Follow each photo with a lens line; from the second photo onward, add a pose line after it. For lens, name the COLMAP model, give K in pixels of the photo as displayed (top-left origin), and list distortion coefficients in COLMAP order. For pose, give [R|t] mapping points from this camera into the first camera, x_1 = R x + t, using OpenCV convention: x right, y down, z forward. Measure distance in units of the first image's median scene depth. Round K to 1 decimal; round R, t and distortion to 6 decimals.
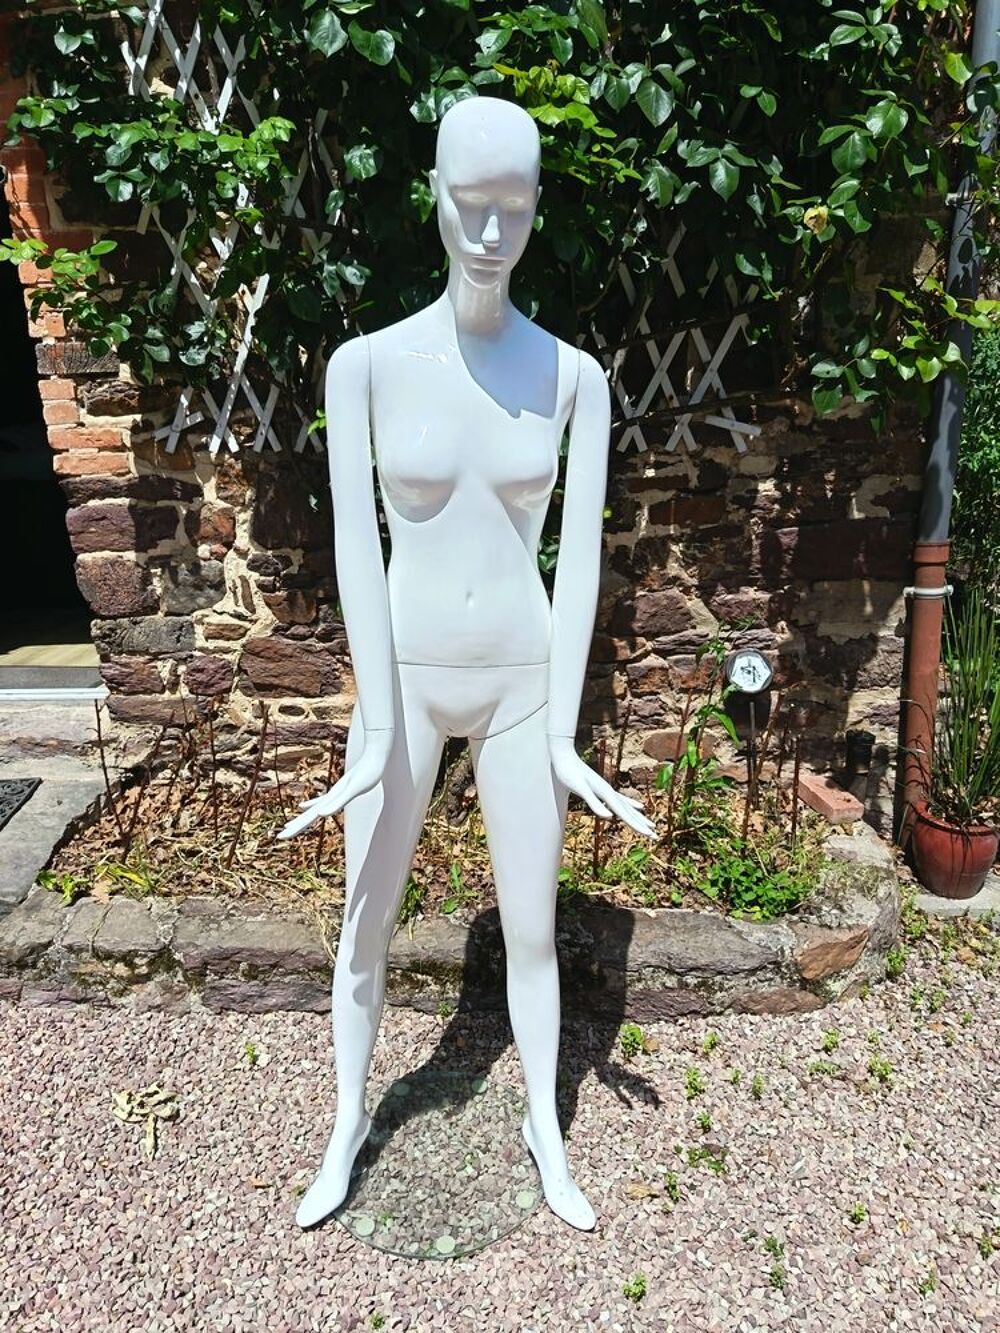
lens RADIAL K [[920.2, 0, 496.9], [0, 920.2, 667.1], [0, 0, 1]] dist [0.039173, -0.068245]
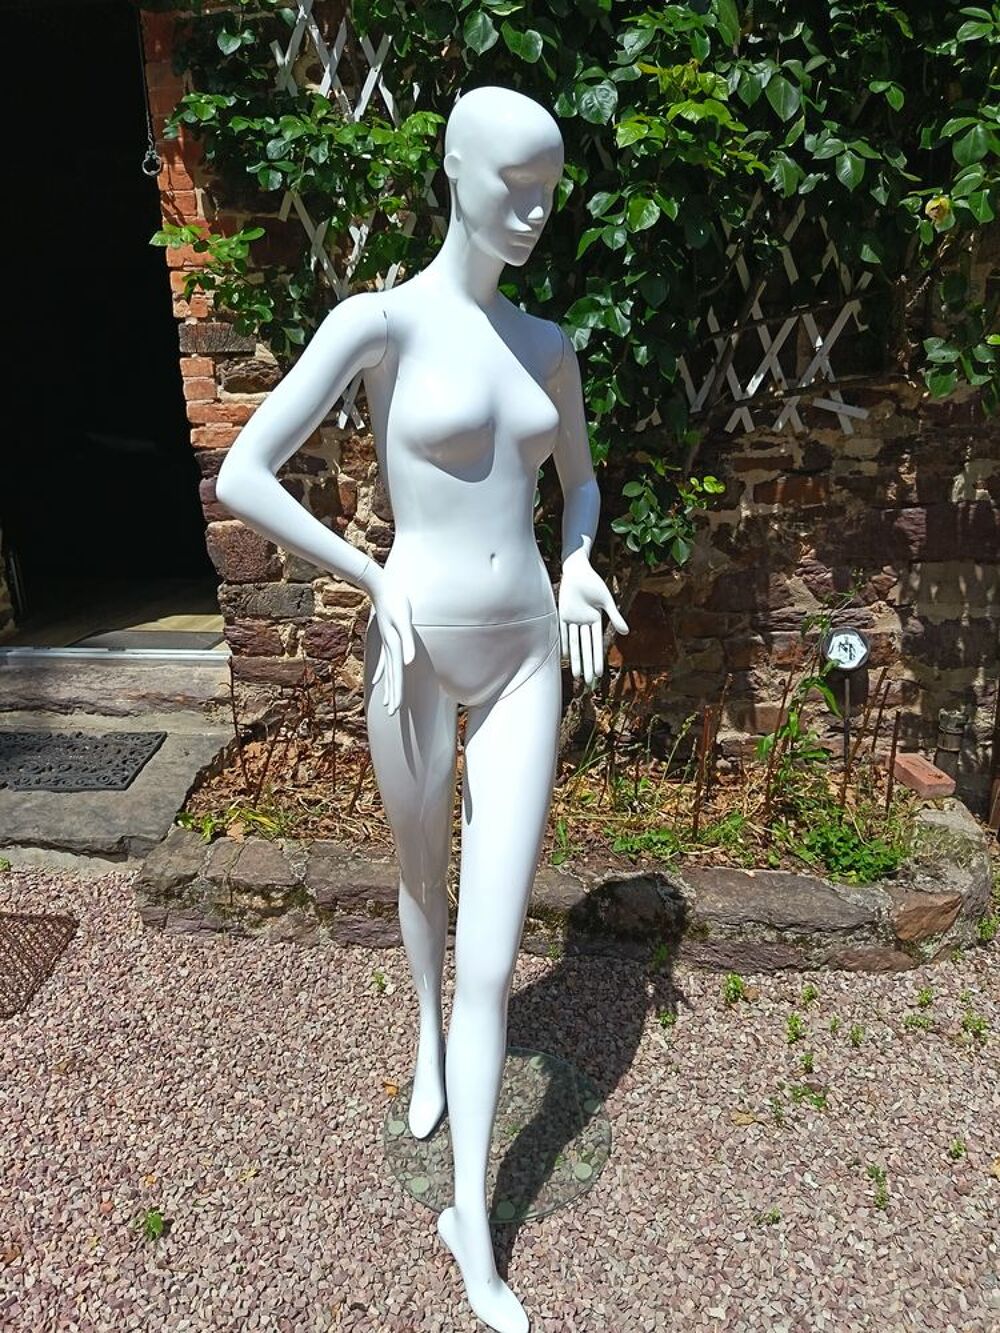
lens RADIAL K [[920.2, 0, 496.9], [0, 920.2, 667.1], [0, 0, 1]] dist [0.039173, -0.068245]
pose [[0.998068, 0.027965, -0.055488, -0.071307], [-0.027237, 0.999533, 0.013849, 0.026870], [0.055849, -0.012311, 0.998363, -0.064933]]
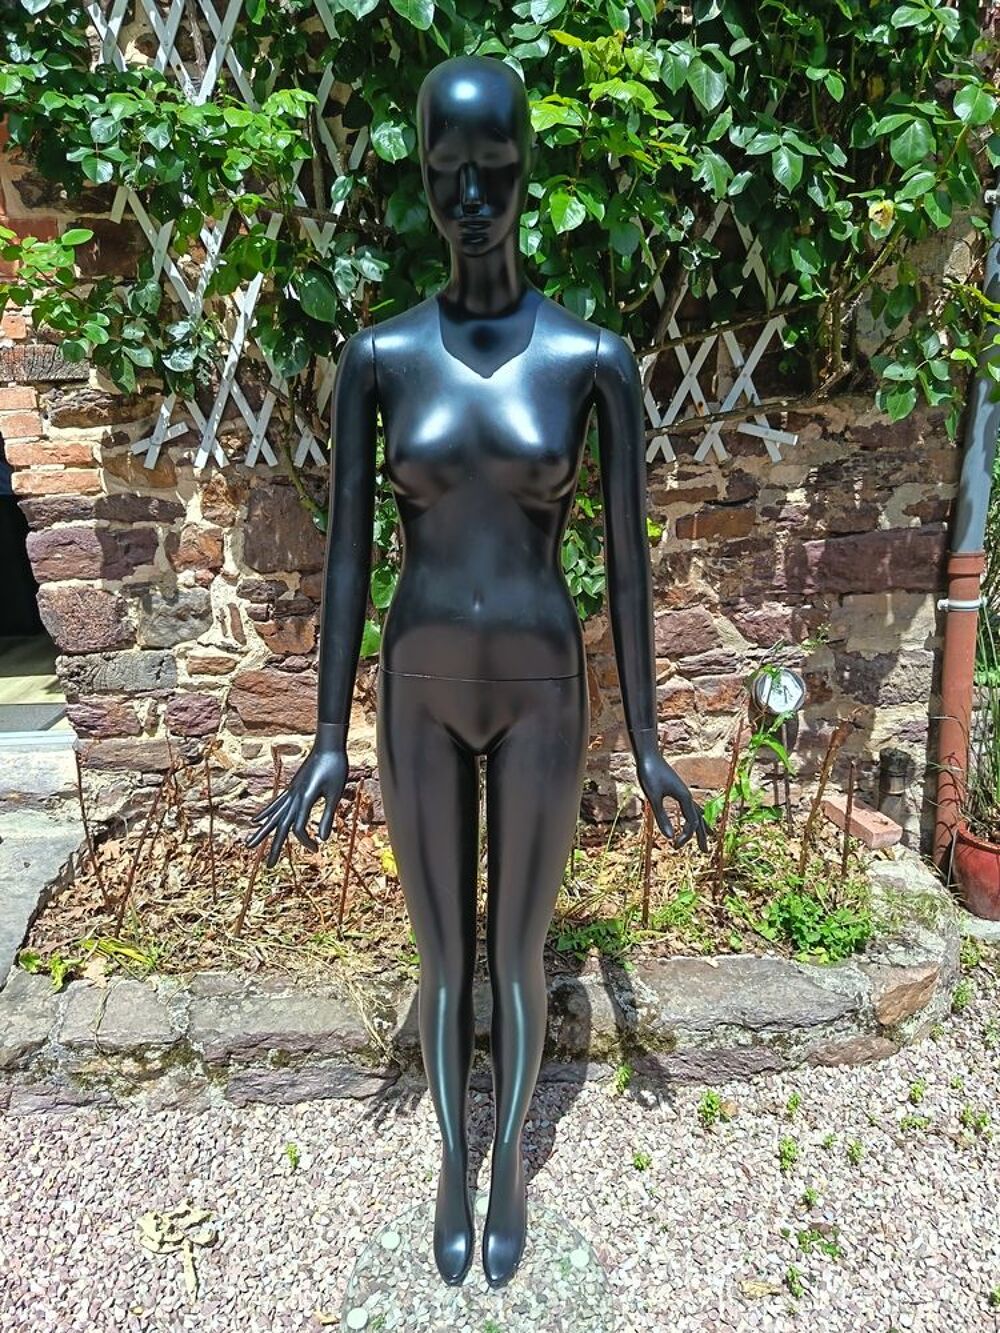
lens RADIAL K [[924.6, 0, 496.4], [0, 924.6, 666.2], [0, 0, 1]] dist [0.002727, -0.010658]
pose [[0.995494, -0.029909, 0.089987, -0.126686], [0.030282, 0.999538, -0.002779, -0.034403], [-0.089863, 0.005491, 0.995939, 0.099654]]
